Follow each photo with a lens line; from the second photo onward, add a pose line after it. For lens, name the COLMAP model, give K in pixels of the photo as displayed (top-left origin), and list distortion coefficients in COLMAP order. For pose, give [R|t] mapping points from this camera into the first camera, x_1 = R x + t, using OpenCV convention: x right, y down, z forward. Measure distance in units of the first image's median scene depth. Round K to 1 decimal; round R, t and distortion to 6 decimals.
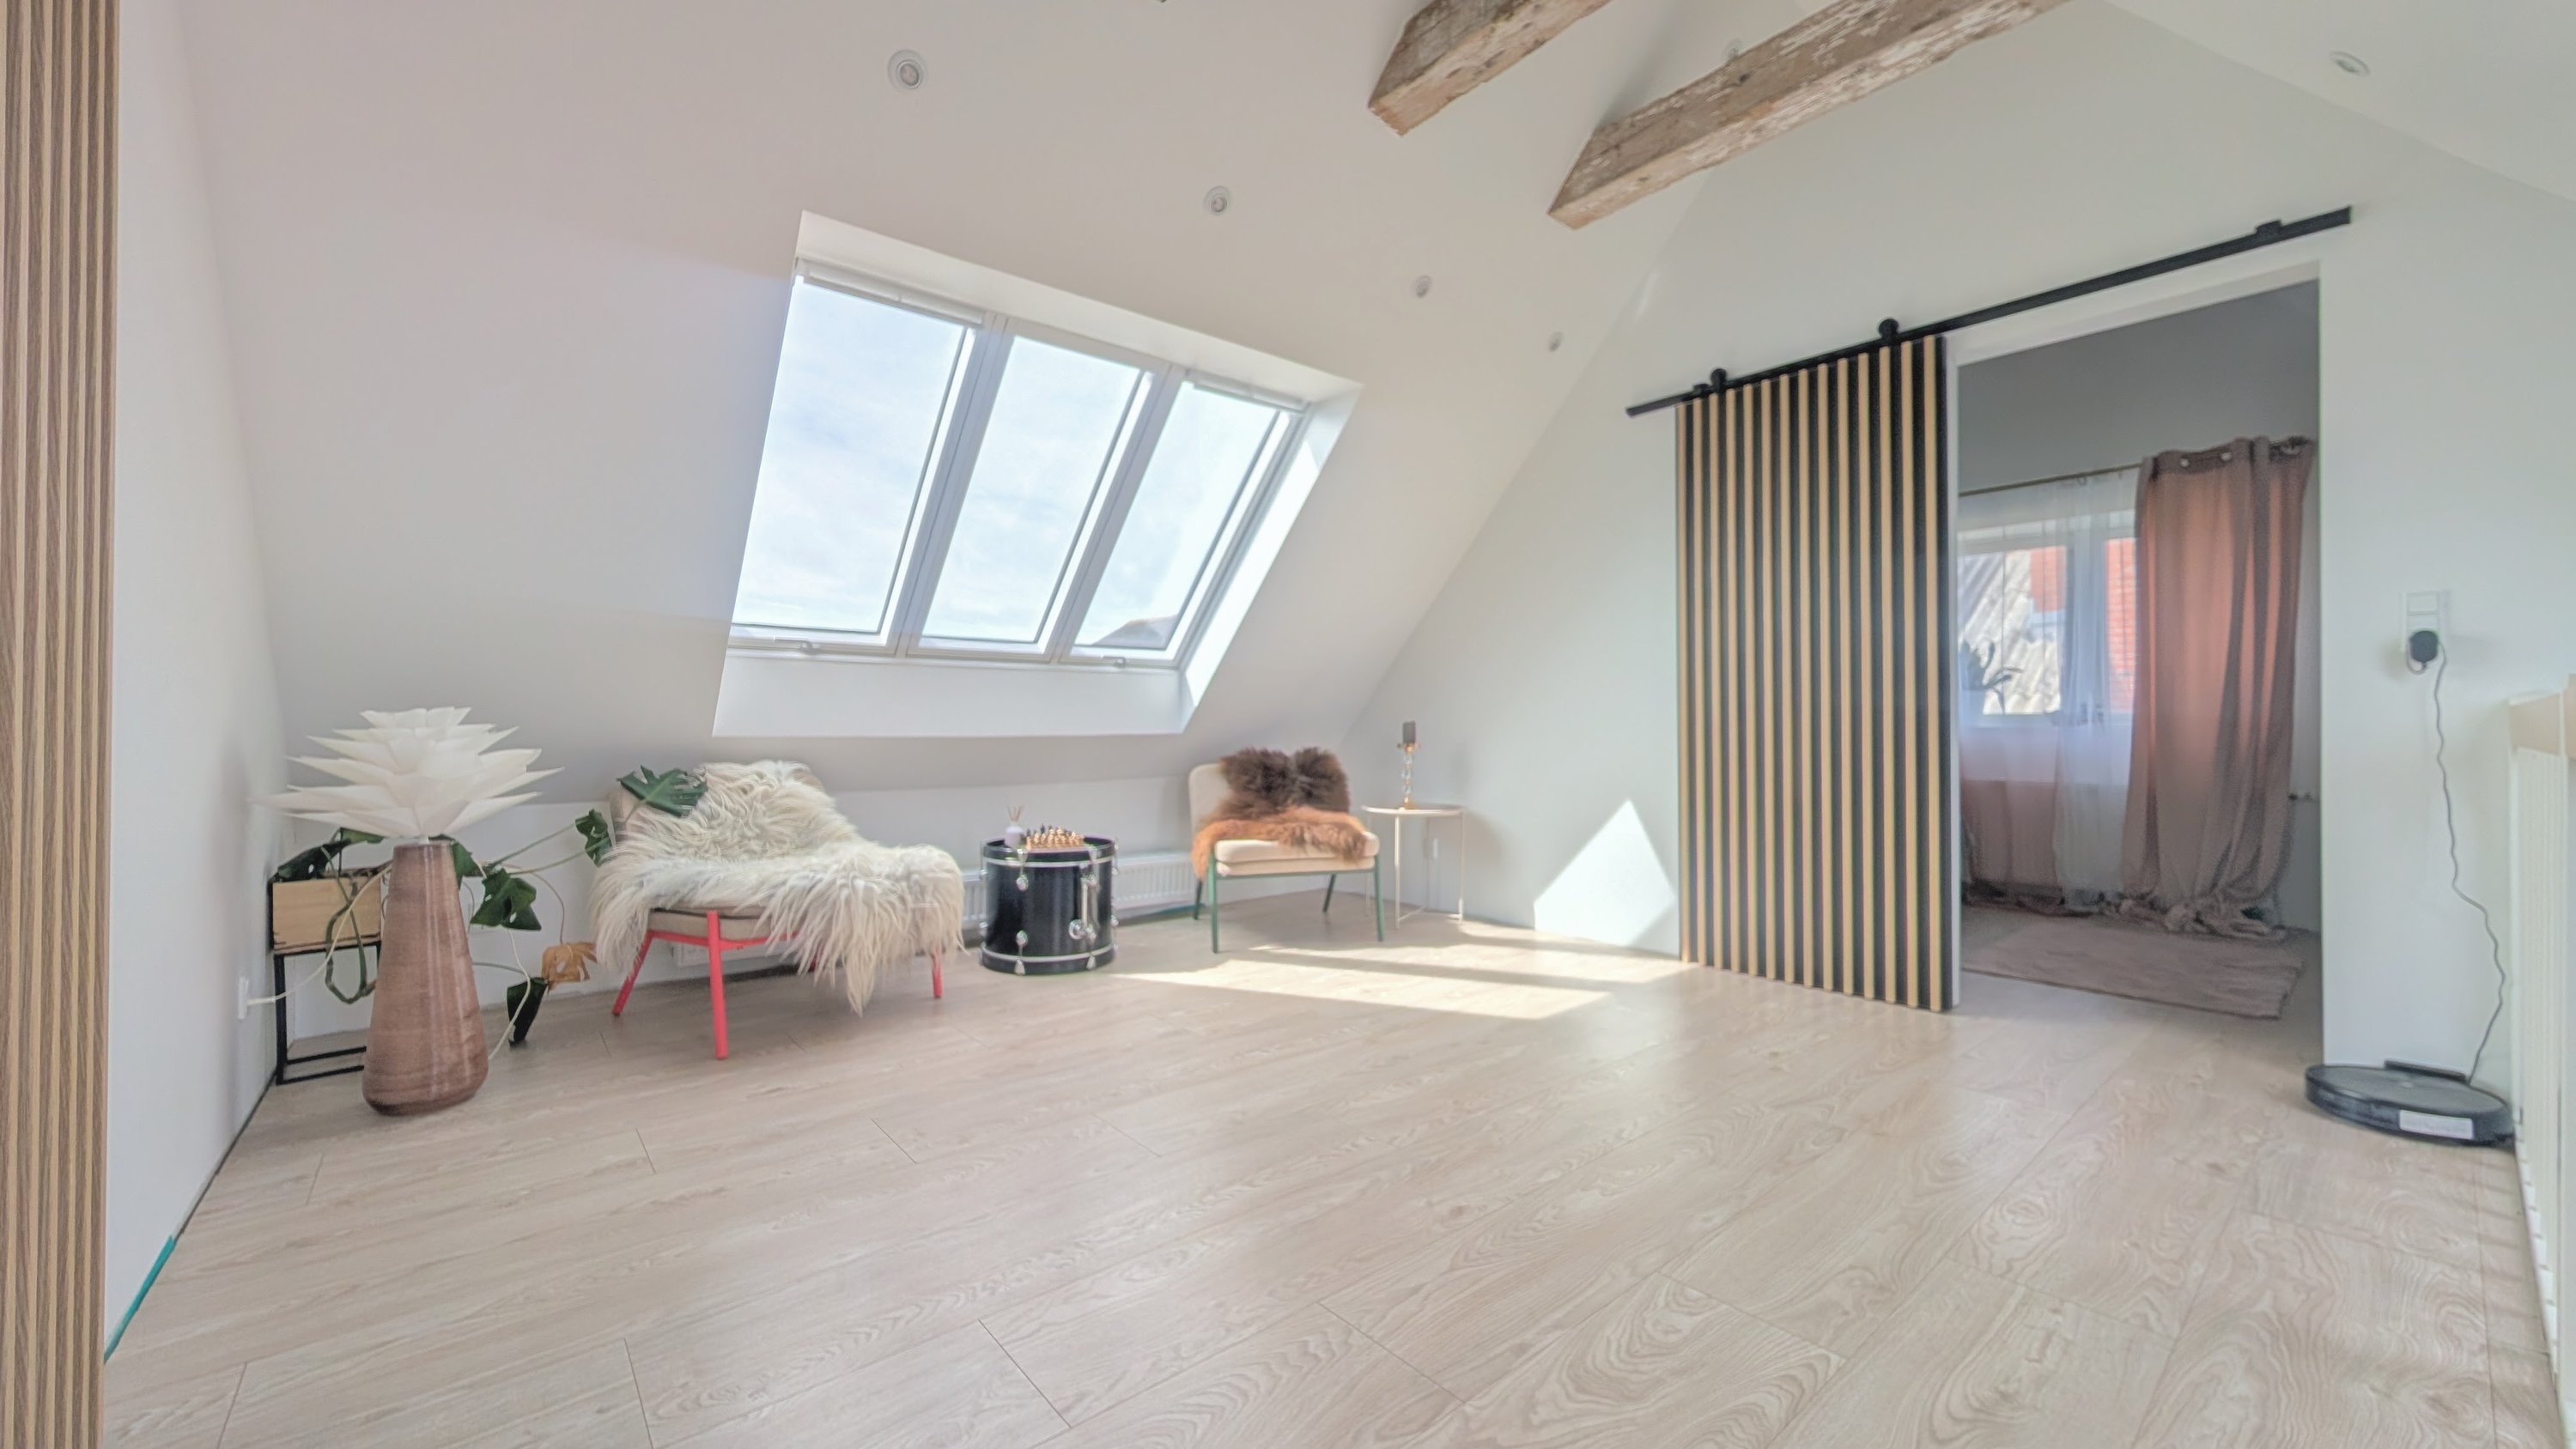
lens RADIAL K [[968.7, 0, 1288.0], [0, 968.7, 724.5], [0, 0, 1]] dist [0.001128, 0.000210]
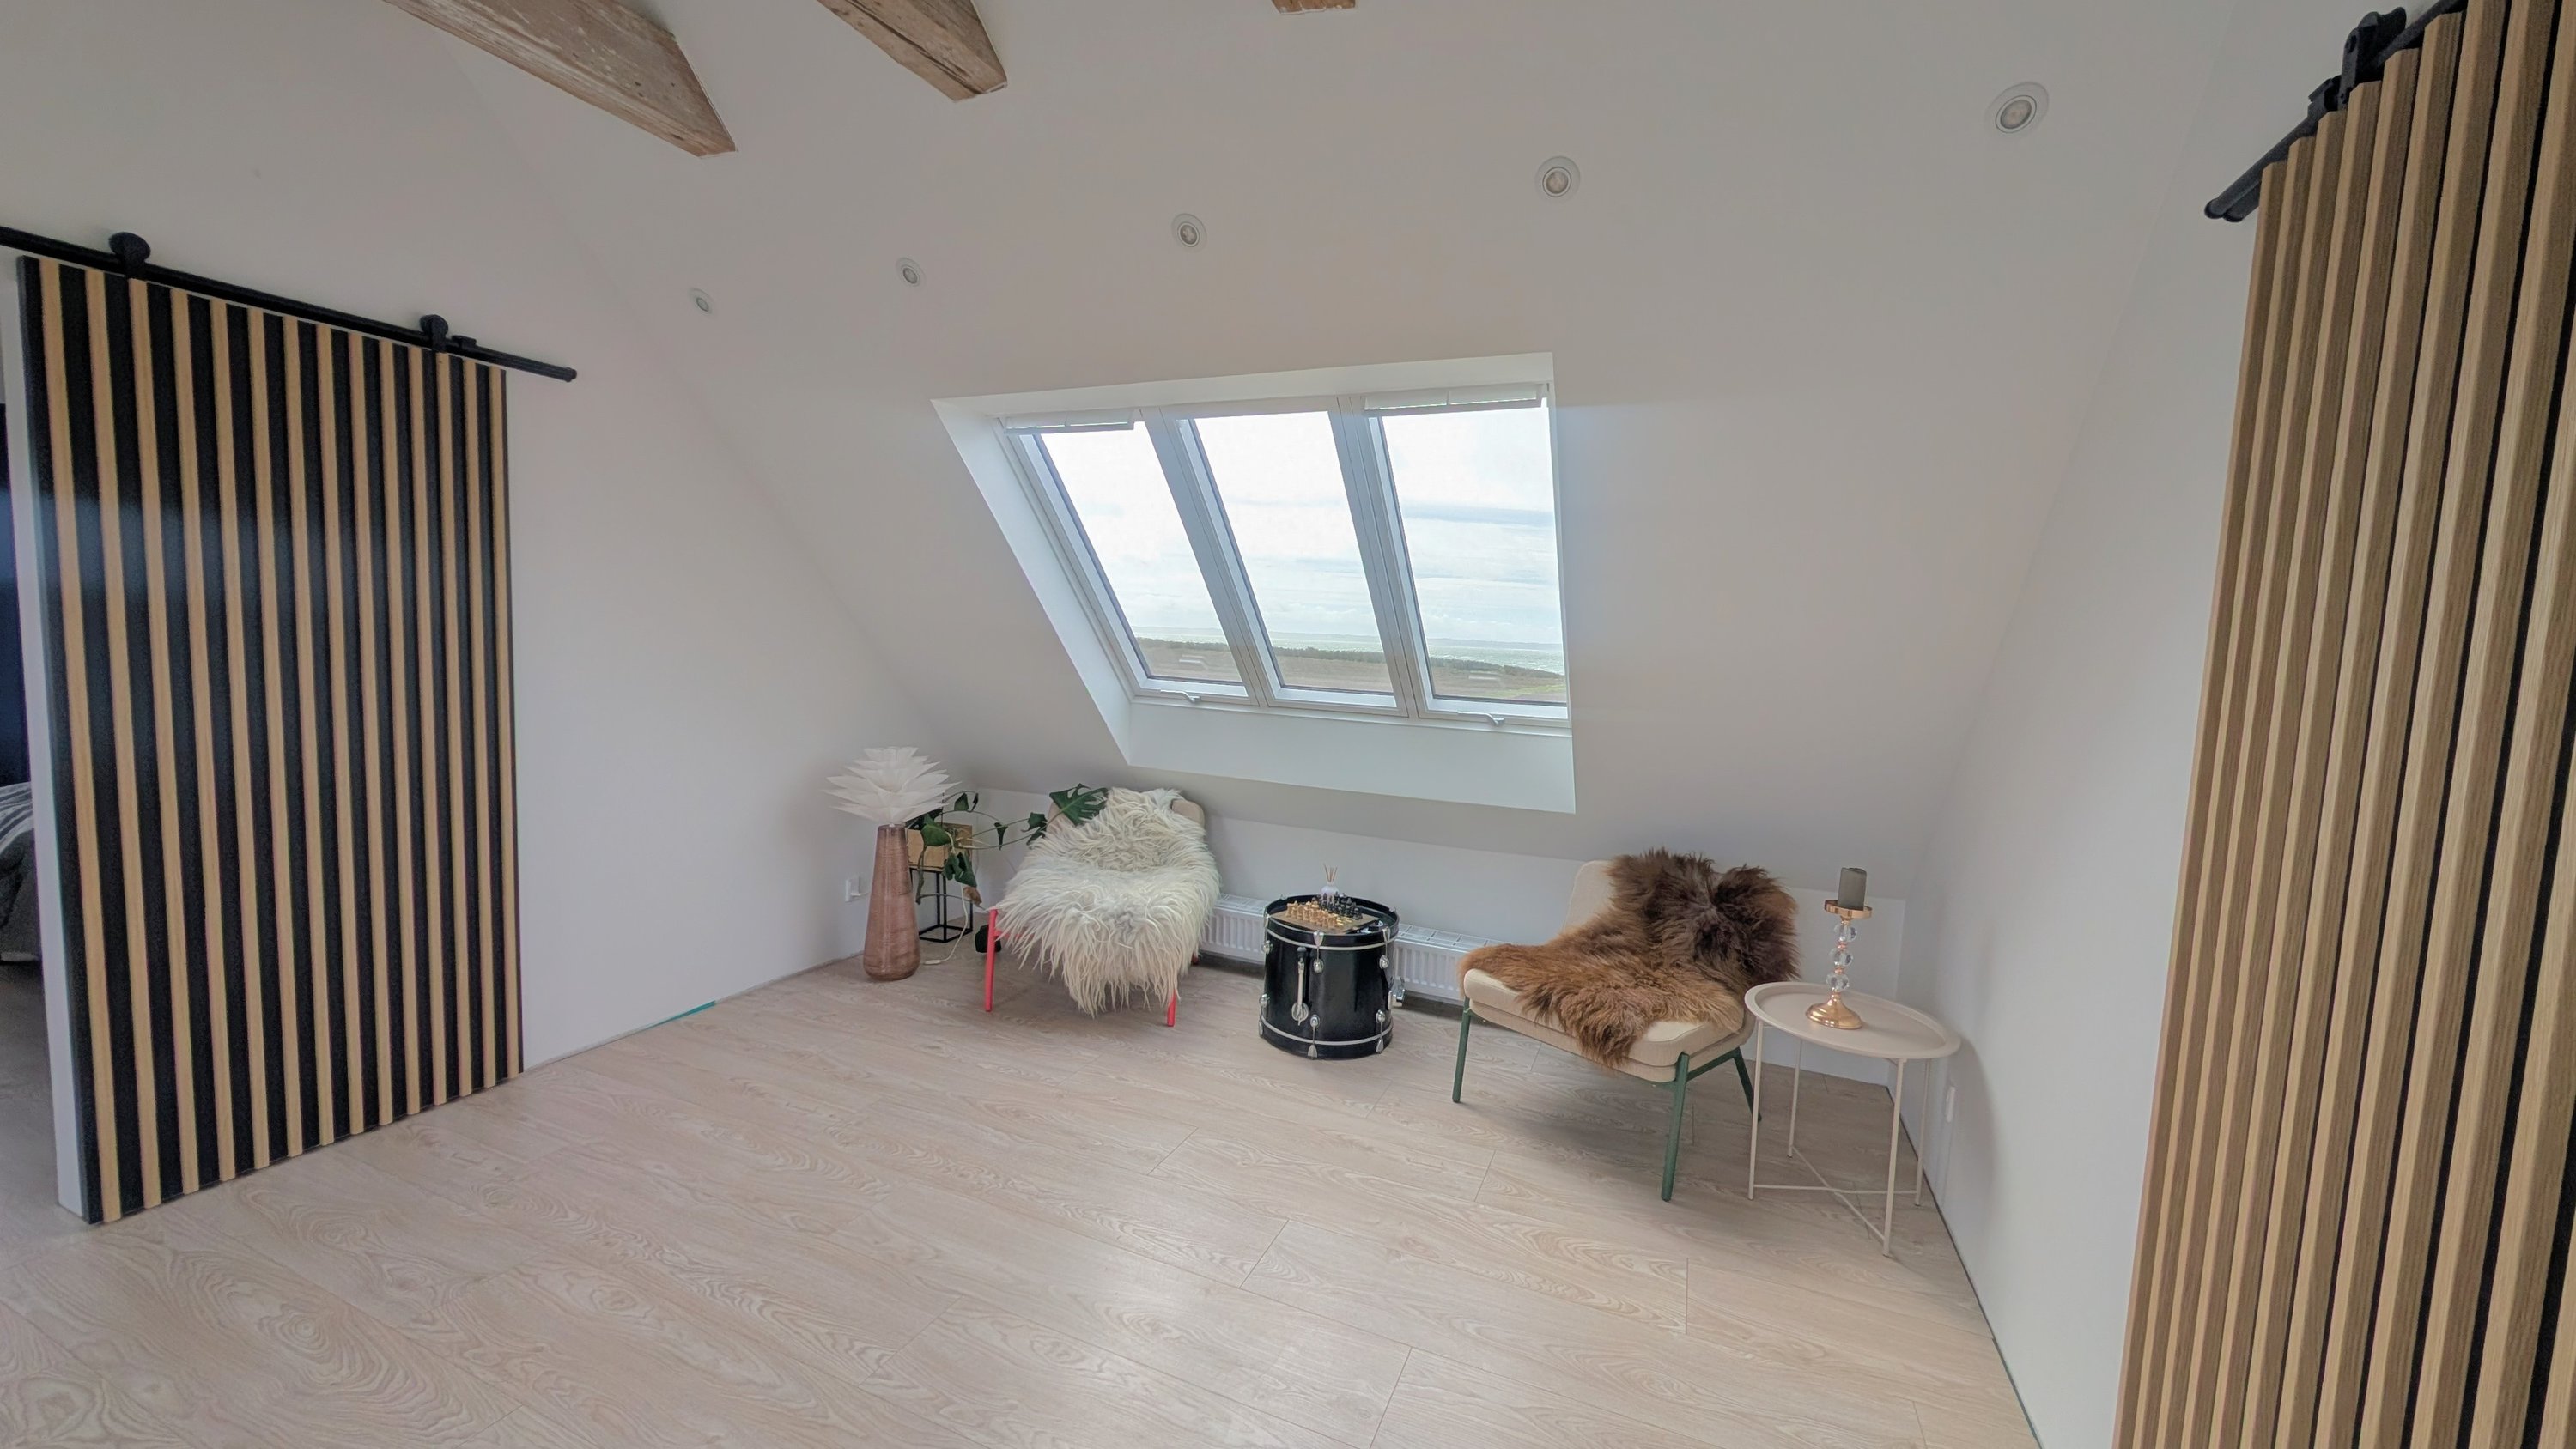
lens RADIAL K [[968.7, 0, 1288.0], [0, 968.7, 724.5], [0, 0, 1]] dist [0.001128, 0.000210]
pose [[0.449310, 0.098881, -0.887887, 0.659381], [-0.041683, 0.995094, 0.089727, -0.171276], [0.892403, -0.003305, 0.451227, 0.611260]]
